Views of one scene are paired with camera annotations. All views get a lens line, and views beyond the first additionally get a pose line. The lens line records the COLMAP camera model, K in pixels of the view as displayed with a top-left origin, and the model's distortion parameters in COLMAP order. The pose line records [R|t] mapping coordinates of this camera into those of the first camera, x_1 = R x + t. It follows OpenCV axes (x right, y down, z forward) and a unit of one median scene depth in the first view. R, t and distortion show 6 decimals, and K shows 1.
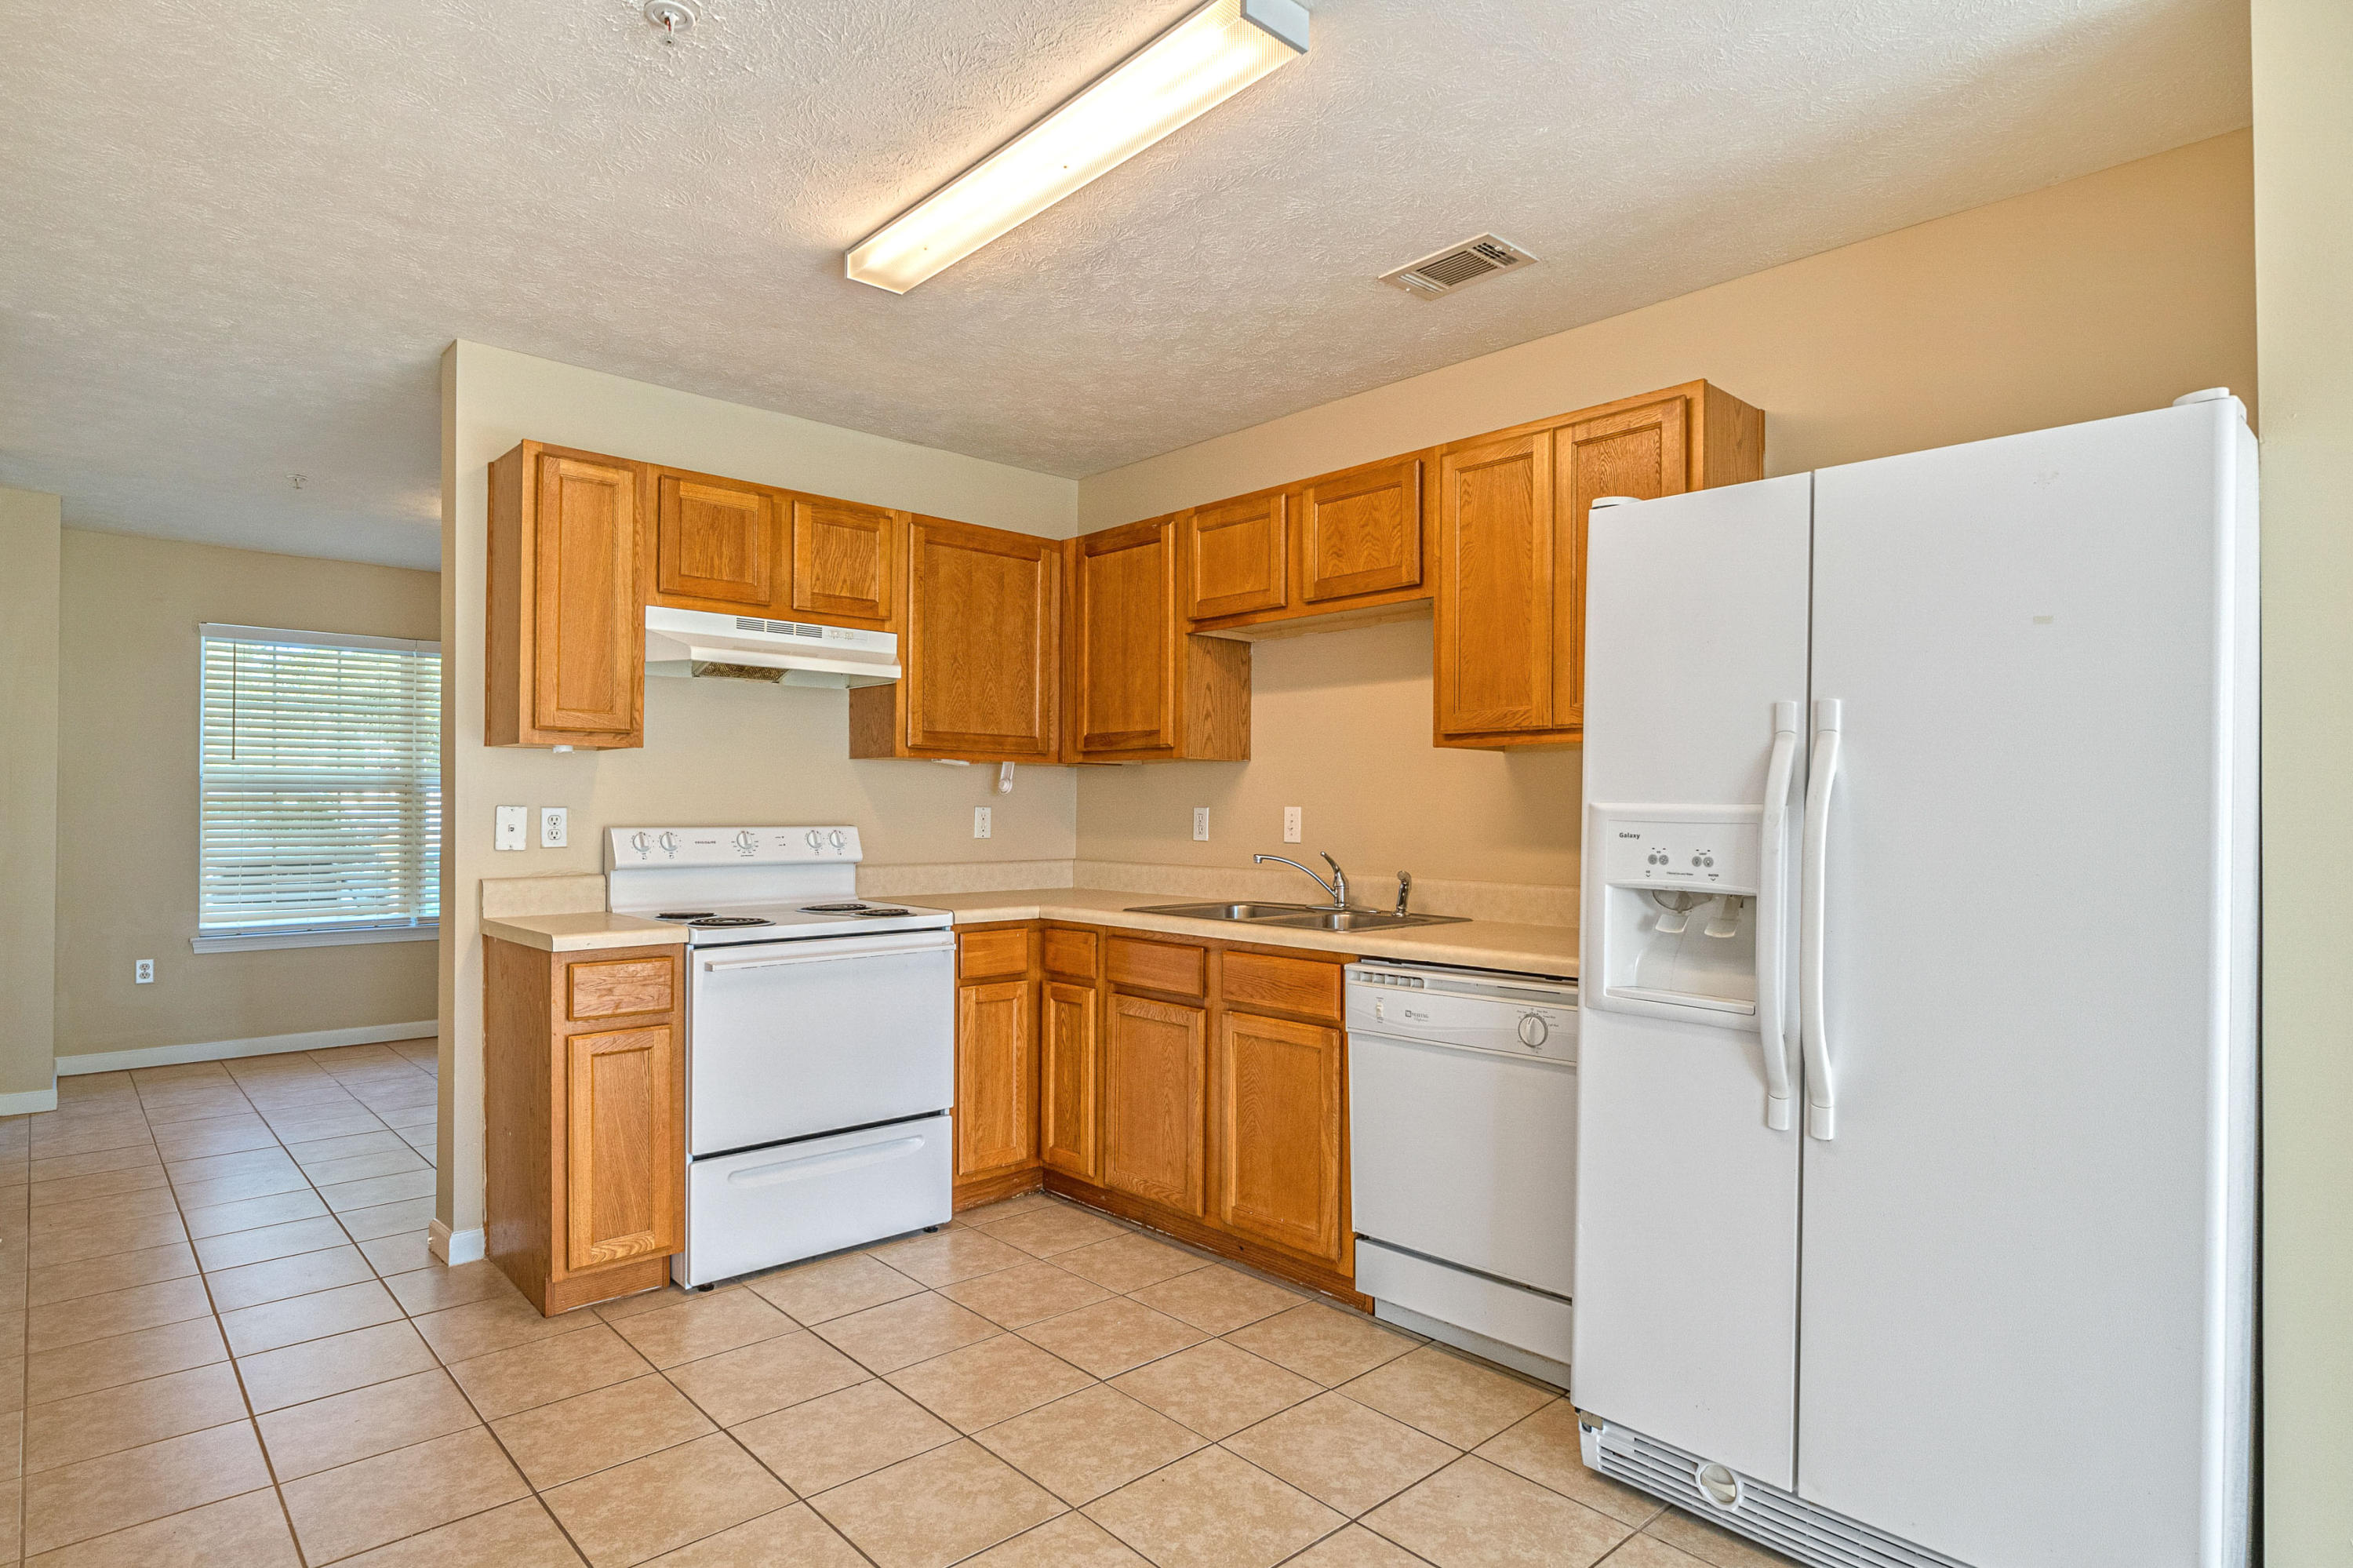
lens RADIAL K [[1257.9, 0, 1154.5], [0, 1257.9, 805.2], [0, 0, 1]] dist [0.001628, -0.001773]
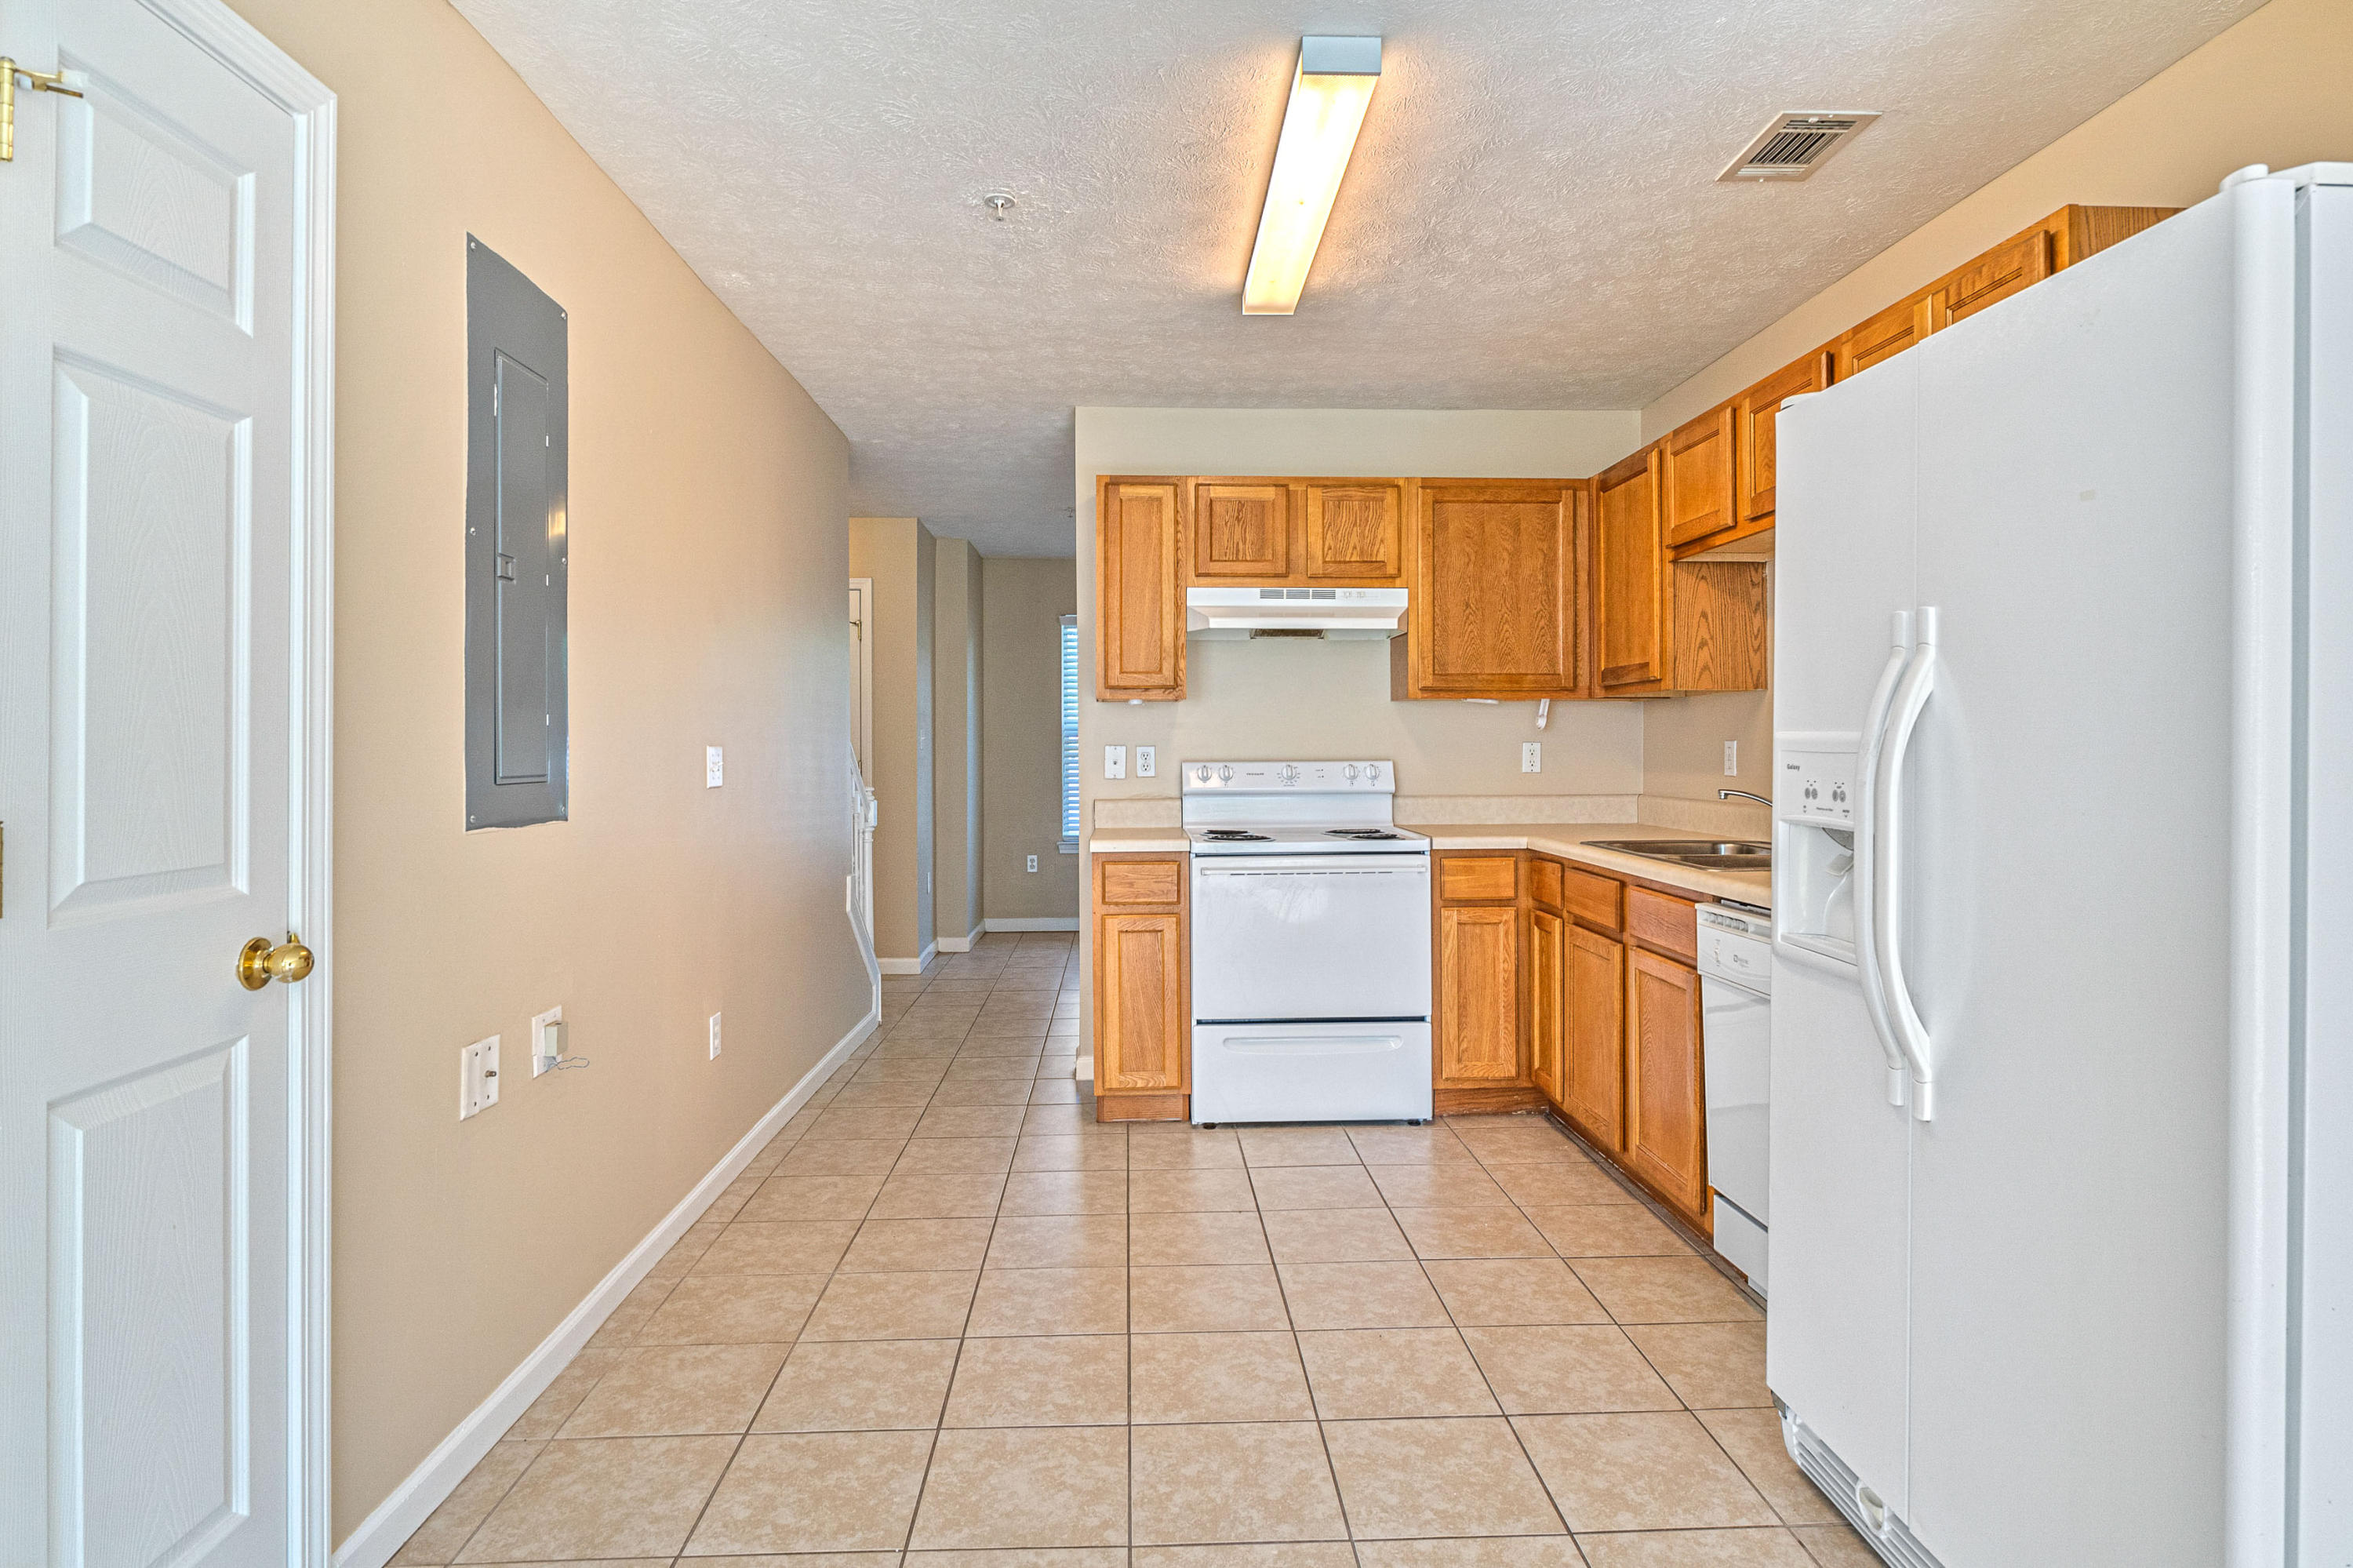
lens RADIAL K [[1257.9, 0, 1154.9], [0, 1257.9, 736.5], [0, 0, 1]] dist [0.001628, -0.001773]
pose [[0.764646, -0.013571, -0.644308, 0.392001], [0.010143, 0.999908, -0.009024, 0.003585], [0.644371, 0.000365, 0.764713, 0.002202]]
